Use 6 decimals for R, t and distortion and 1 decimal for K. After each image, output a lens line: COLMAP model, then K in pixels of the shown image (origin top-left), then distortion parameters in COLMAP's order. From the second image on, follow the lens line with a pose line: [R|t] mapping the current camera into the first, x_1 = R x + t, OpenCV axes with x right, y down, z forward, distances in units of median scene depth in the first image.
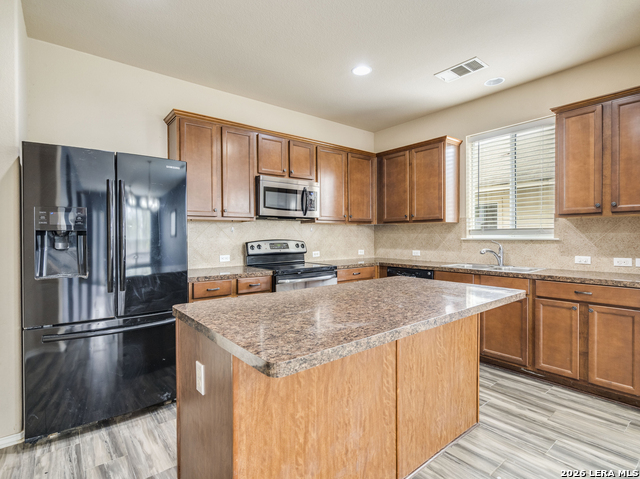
lens RADIAL K [[335.8, 0, 324.8], [0, 335.8, 238.2], [0, 0, 1]] dist [-0.003228, 0.000978]
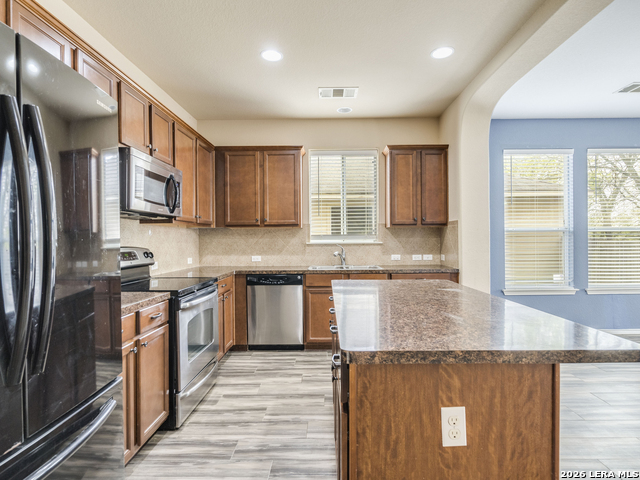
lens RADIAL K [[335.8, 0, 333.3], [0, 335.8, 241.3], [0, 0, 1]] dist [-0.003228, 0.000978]
pose [[0.629654, -0.004028, 0.776865, -0.416059], [0.009936, 0.999947, -0.002869, -0.000662], [-0.776812, 0.009526, 0.629660, 0.274342]]
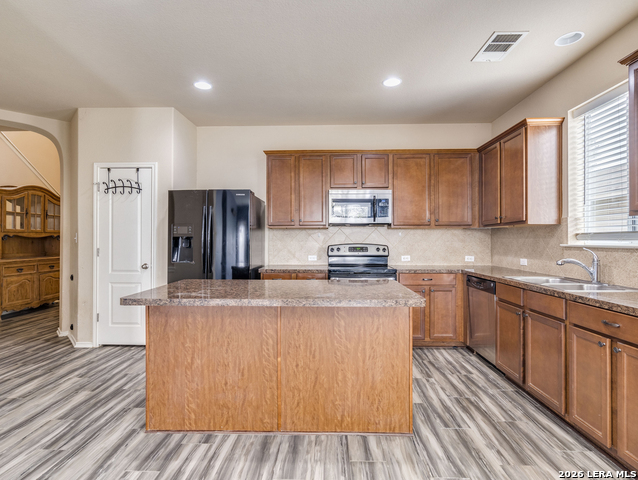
lens RADIAL K [[347.5, 0, 318.0], [0, 347.5, 238.0], [0, 0, 1]] dist [-0.006794, 0.000894]
pose [[0.749868, 0.000660, -0.661587, 0.563528], [-0.008746, 0.999922, -0.008916, -0.002990], [0.661529, 0.012472, 0.749816, 0.038075]]
